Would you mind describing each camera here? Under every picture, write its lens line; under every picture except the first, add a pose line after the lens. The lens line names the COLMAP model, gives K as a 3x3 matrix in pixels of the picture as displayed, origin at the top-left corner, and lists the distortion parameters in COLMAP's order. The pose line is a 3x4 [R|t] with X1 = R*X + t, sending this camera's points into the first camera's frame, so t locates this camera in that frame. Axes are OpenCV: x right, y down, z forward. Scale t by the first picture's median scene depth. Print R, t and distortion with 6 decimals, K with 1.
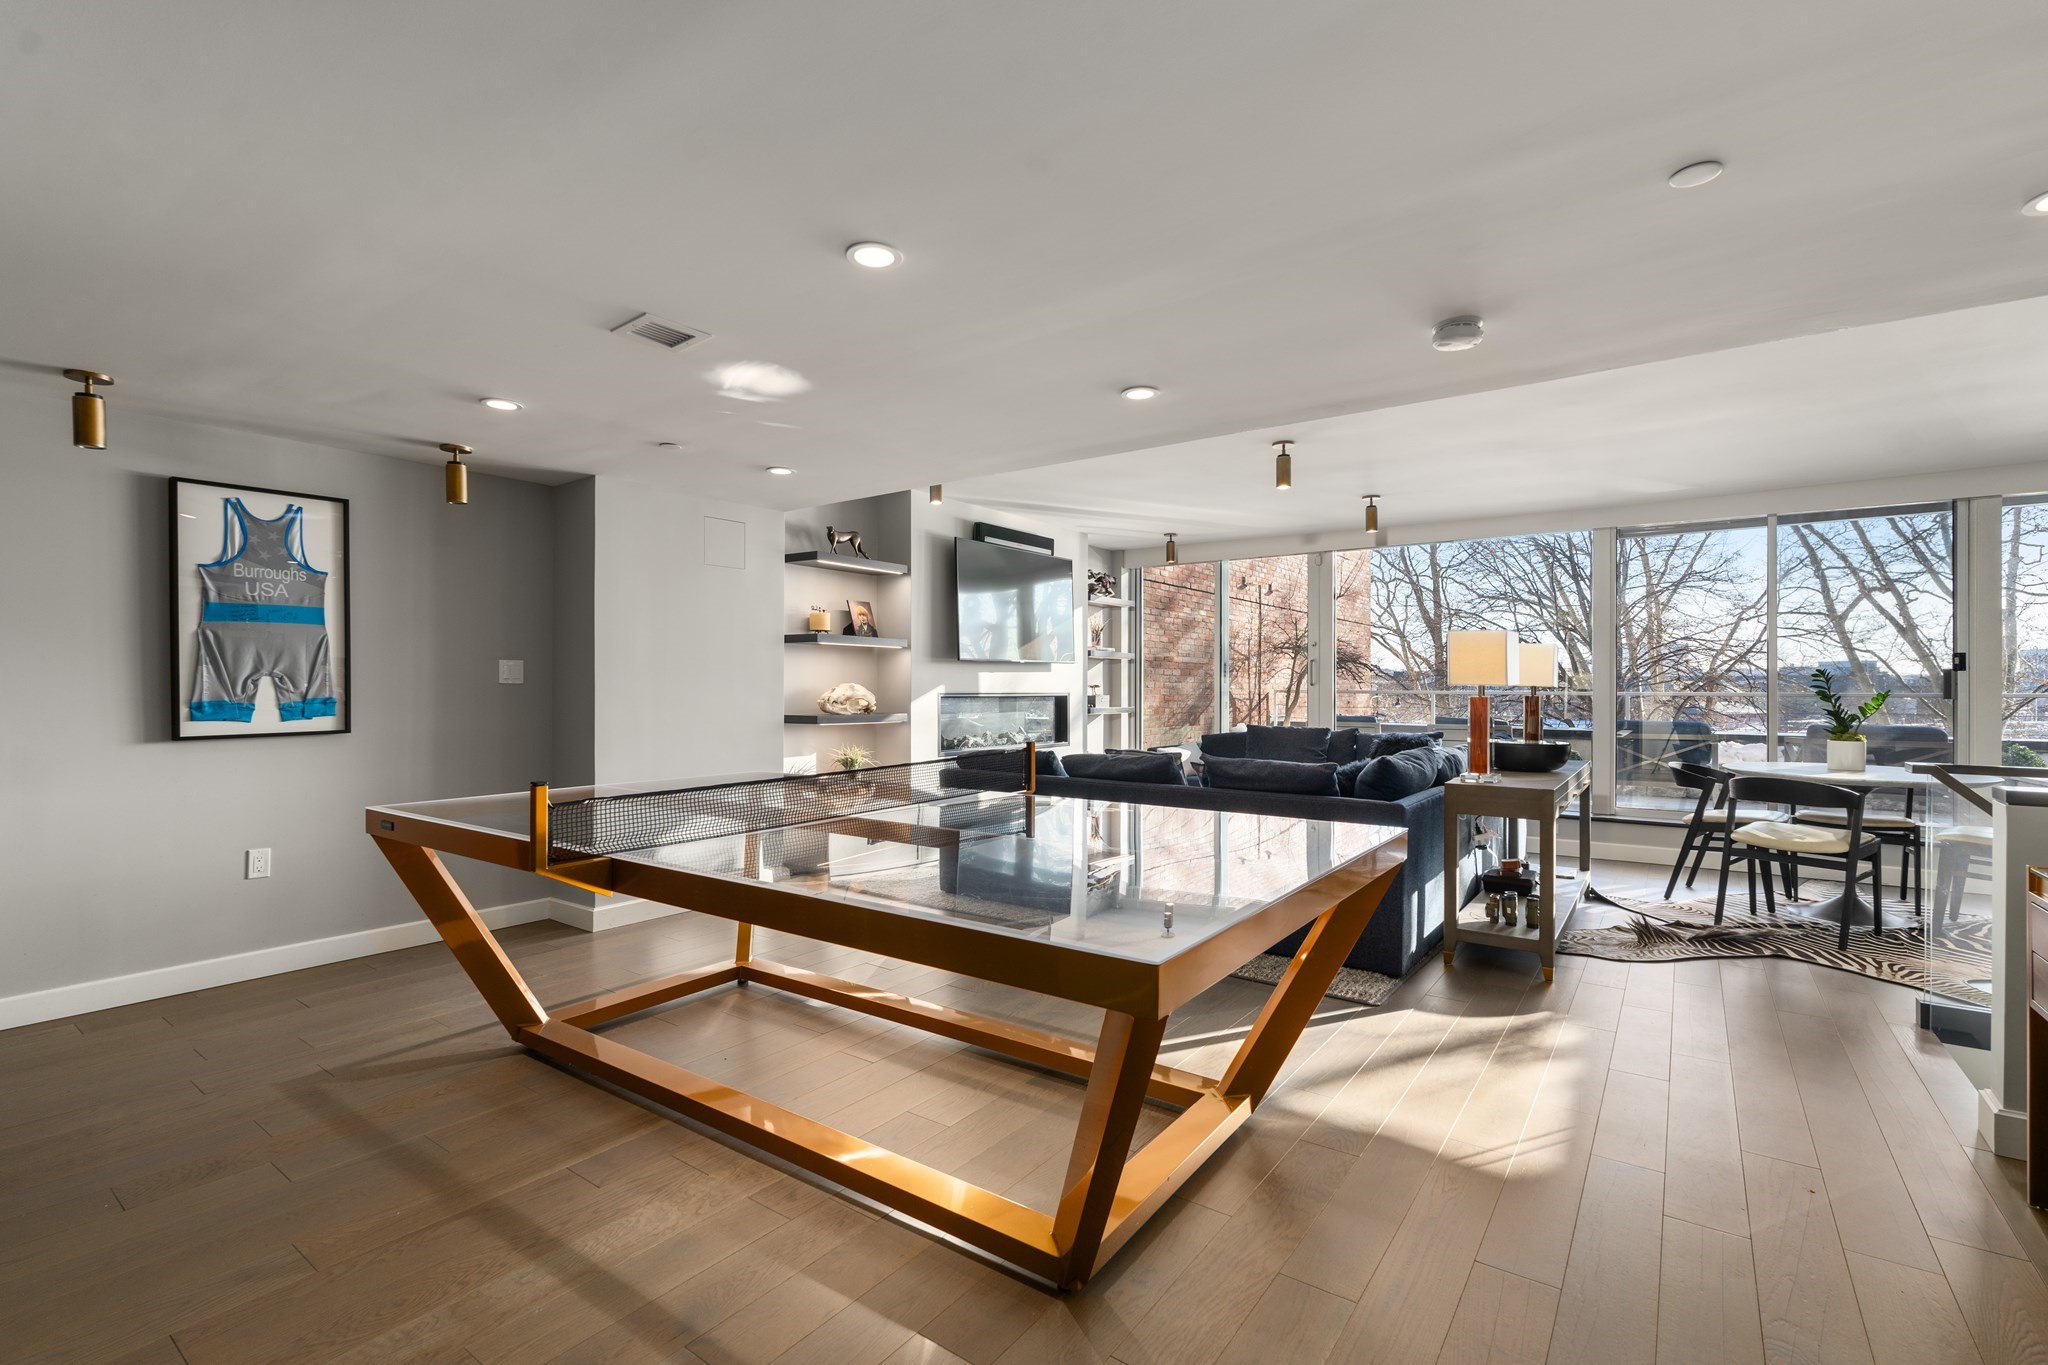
lens RADIAL K [[907.4, 0, 1021.4], [0, 907.4, 690.7], [0, 0, 1]] dist [-0.003579, 0.000711]
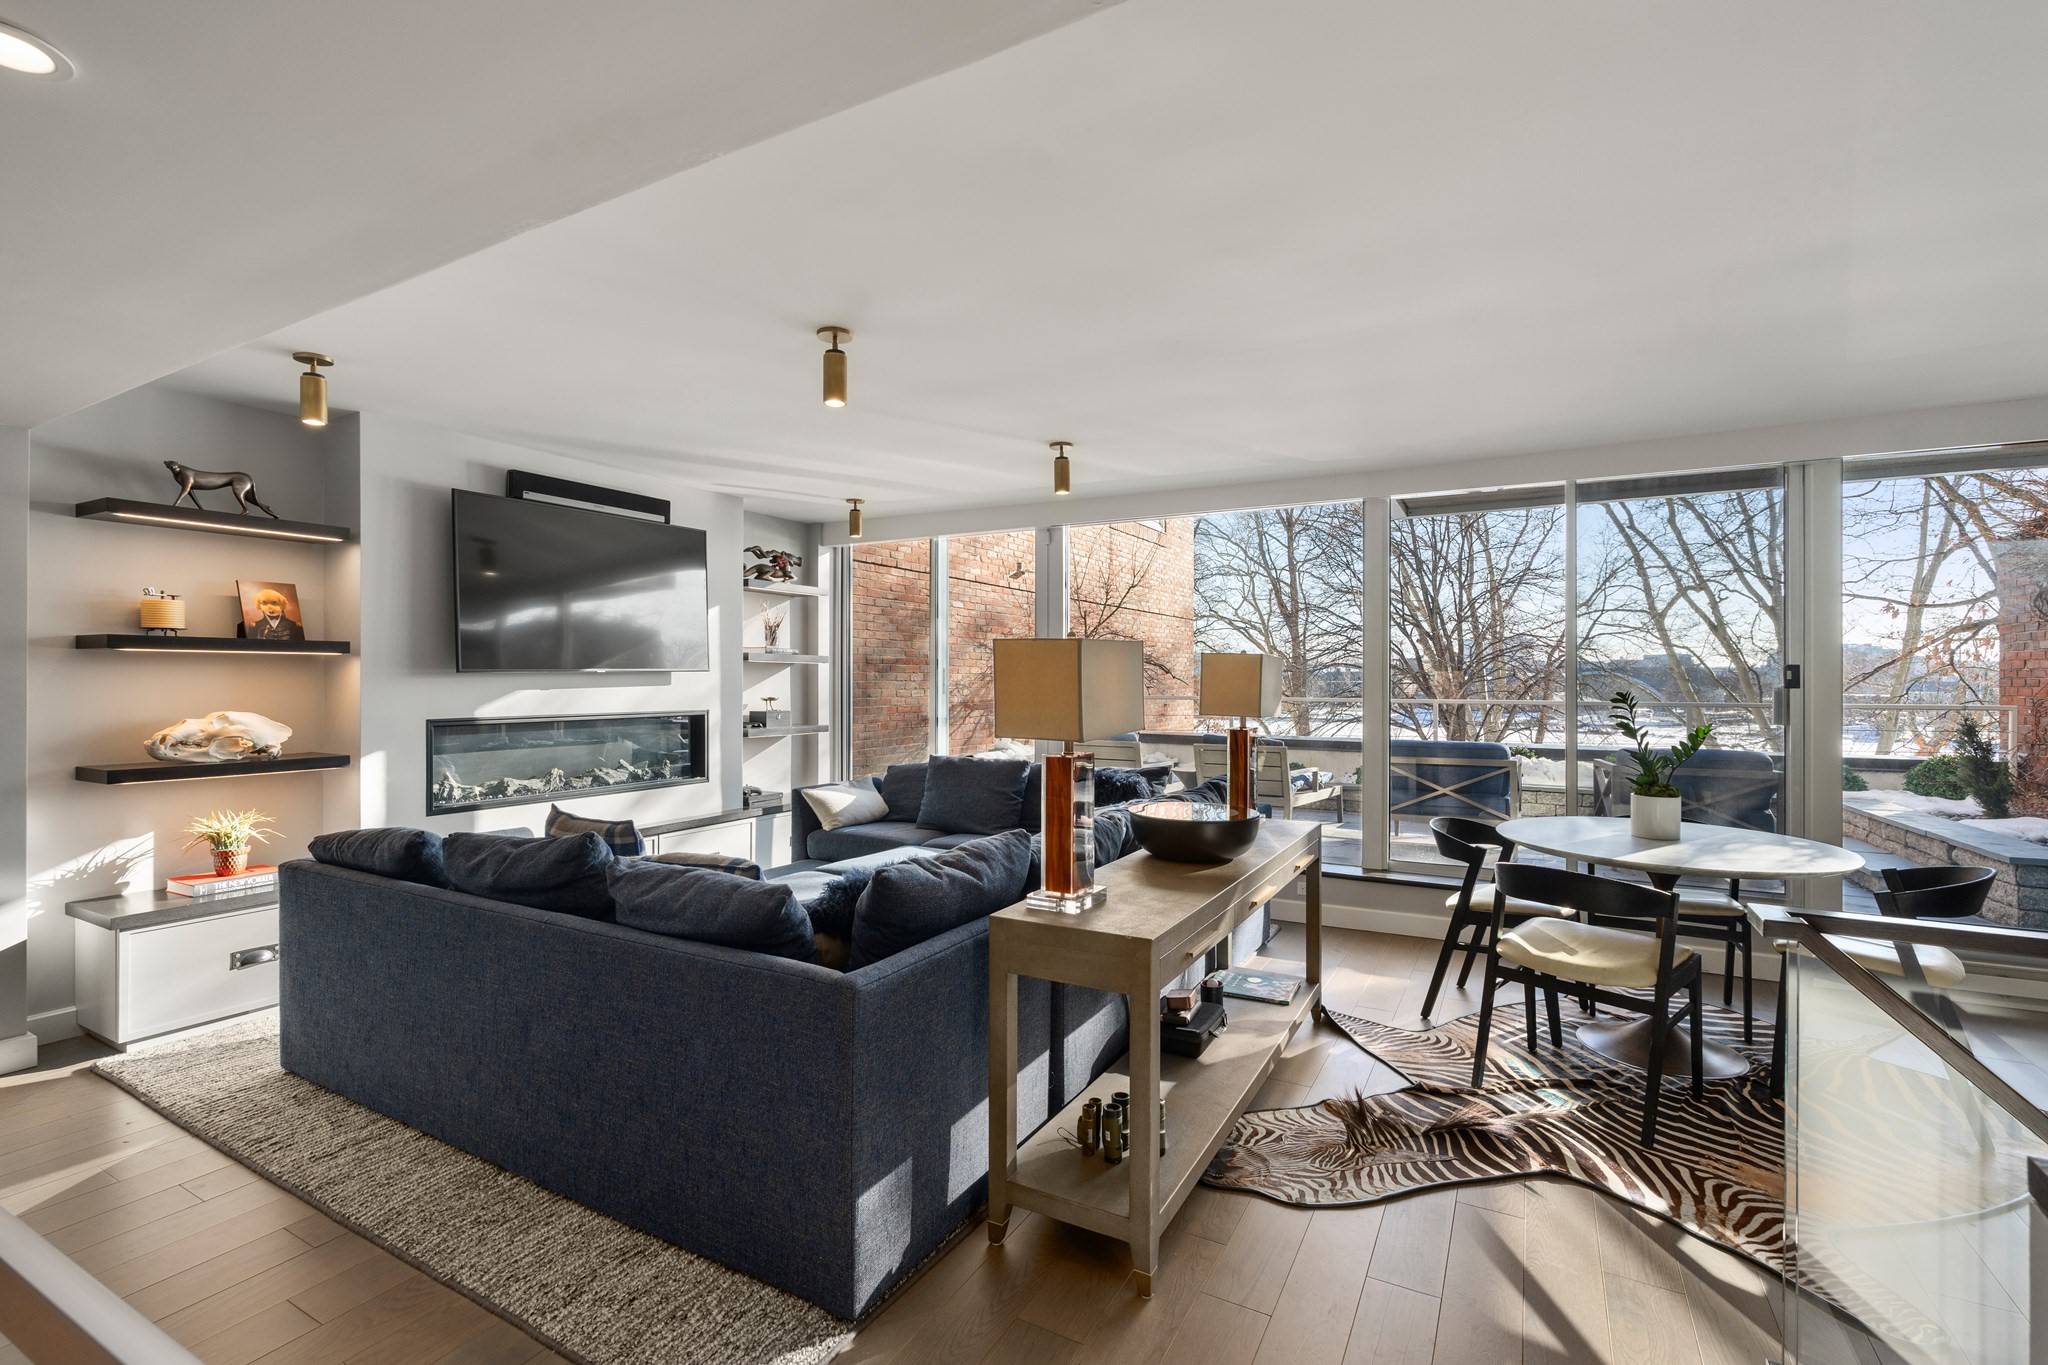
lens RADIAL K [[907.4, 0, 1026.6], [0, 907.4, 685.0], [0, 0, 1]] dist [-0.003579, 0.000711]
pose [[0.992304, -0.002292, 0.123805, 0.264643], [0.001904, 0.999993, 0.003259, -0.025409], [-0.123811, -0.002998, 0.992301, 0.282919]]
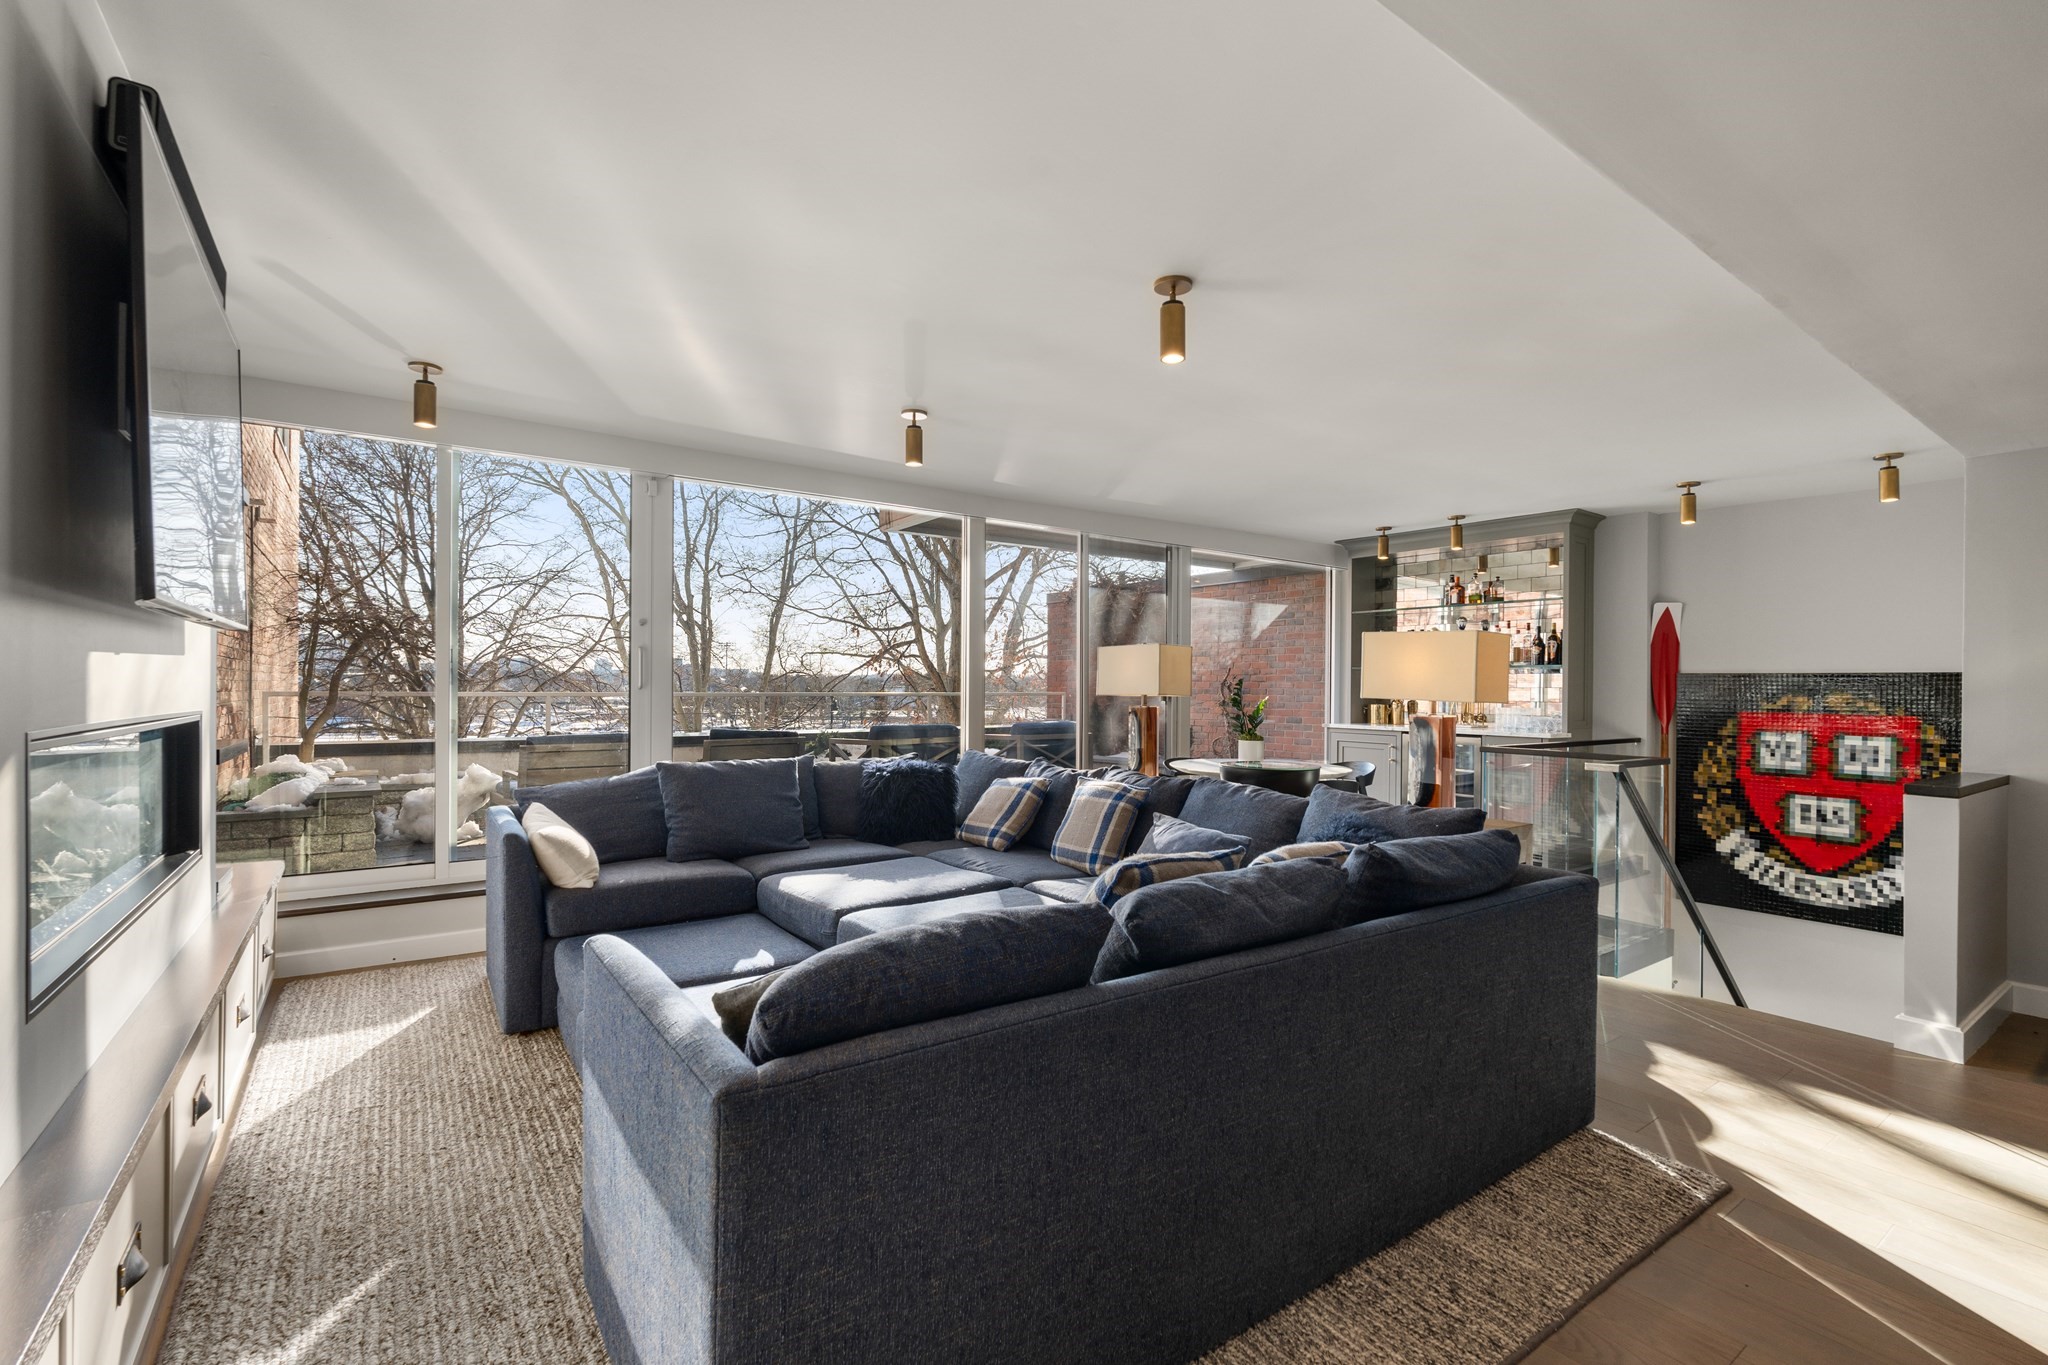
lens RADIAL K [[907.4, 0, 1021.9], [0, 907.4, 681.6], [0, 0, 1]] dist [-0.003579, 0.000711]
pose [[0.316027, 0.003641, 0.948743, -0.224495], [-0.003101, 0.999991, -0.002805, -0.012137], [-0.948745, -0.002055, 0.316035, 0.697775]]
